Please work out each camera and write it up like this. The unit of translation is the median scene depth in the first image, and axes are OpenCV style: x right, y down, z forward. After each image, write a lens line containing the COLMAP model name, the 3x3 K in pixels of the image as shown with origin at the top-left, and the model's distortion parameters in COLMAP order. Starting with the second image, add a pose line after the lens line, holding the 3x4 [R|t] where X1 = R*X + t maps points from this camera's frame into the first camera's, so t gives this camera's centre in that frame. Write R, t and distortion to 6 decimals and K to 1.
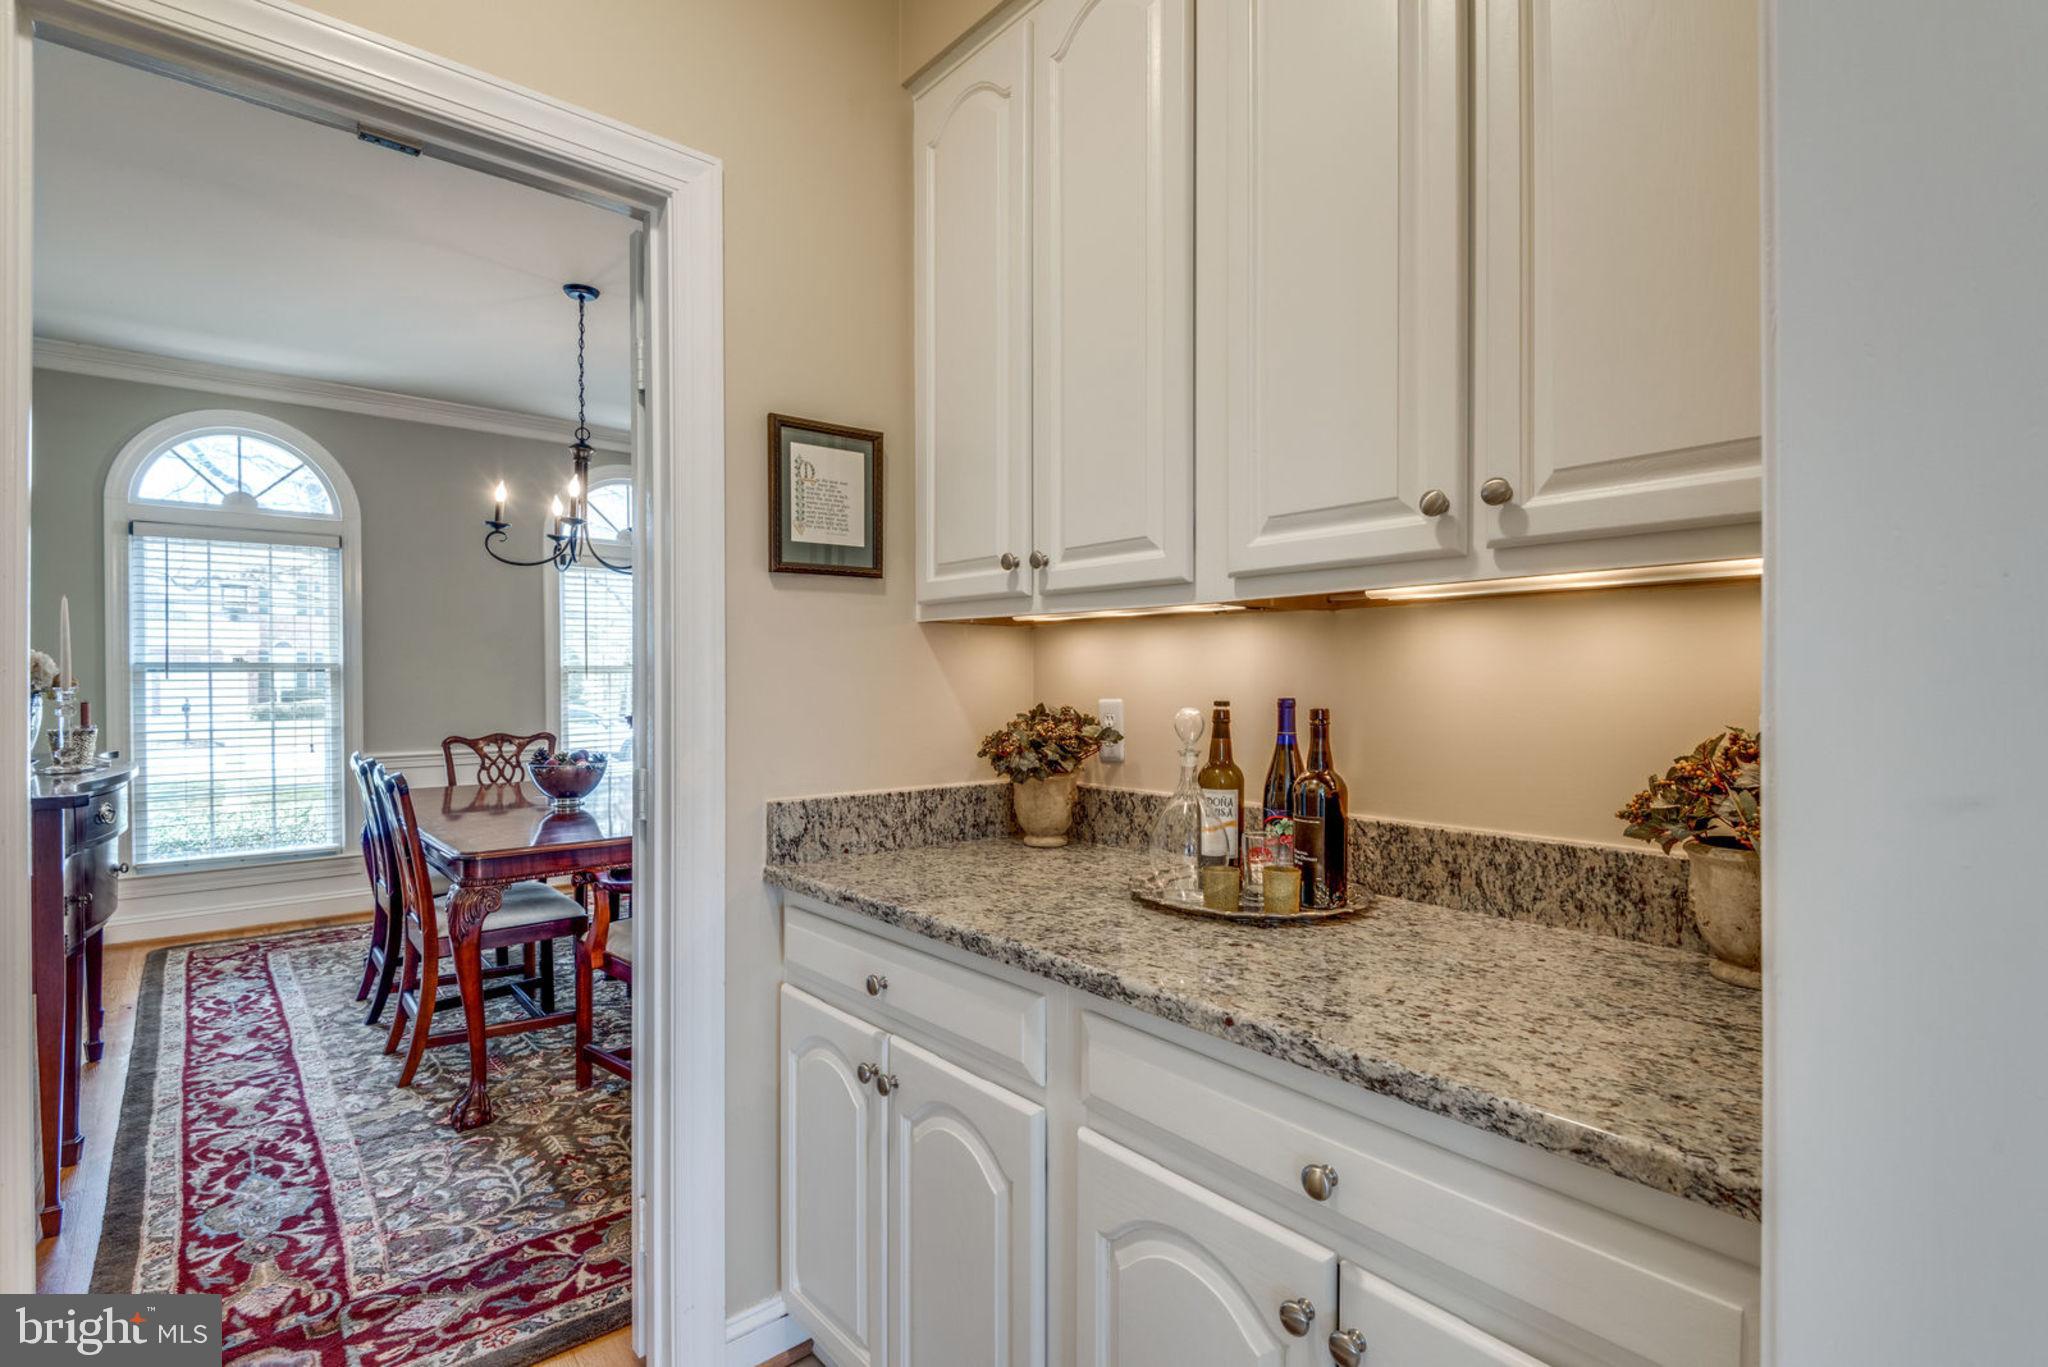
lens RADIAL K [[983.0, 0, 1035.1], [0, 983.0, 676.6], [0, 0, 1]] dist [0.009105, -0.008752]
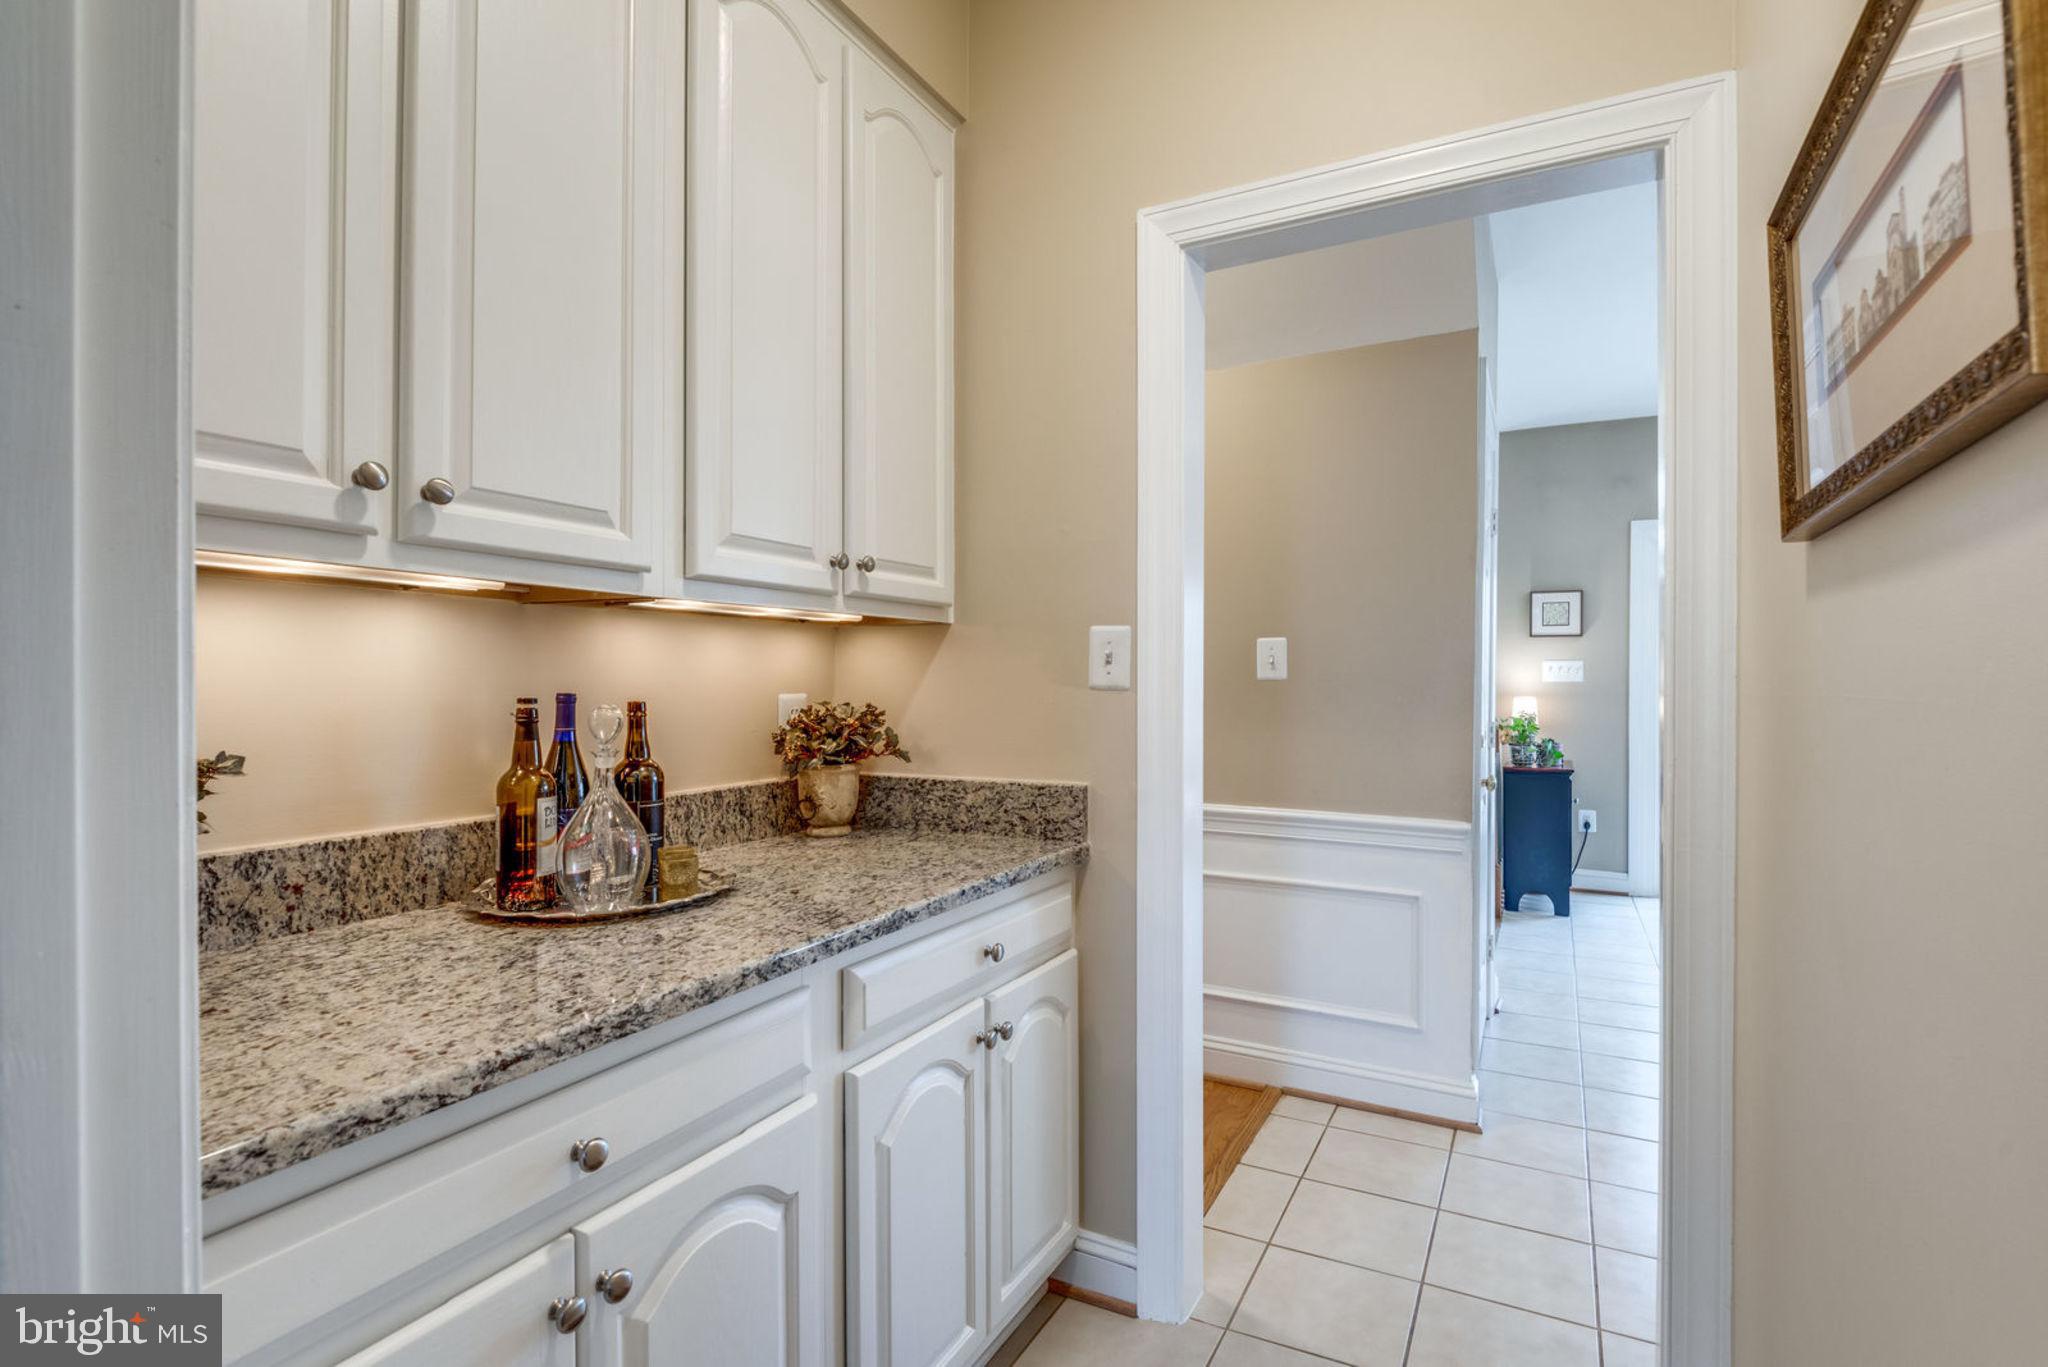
lens RADIAL K [[983.0, 0, 1032.3], [0, 983.0, 685.2], [0, 0, 1]] dist [0.009105, -0.008752]
pose [[-0.371135, -0.004825, 0.928566, -0.970478], [-0.004391, 0.999984, 0.003441, 0.009840], [-0.928569, -0.002800, -0.371150, 1.104868]]
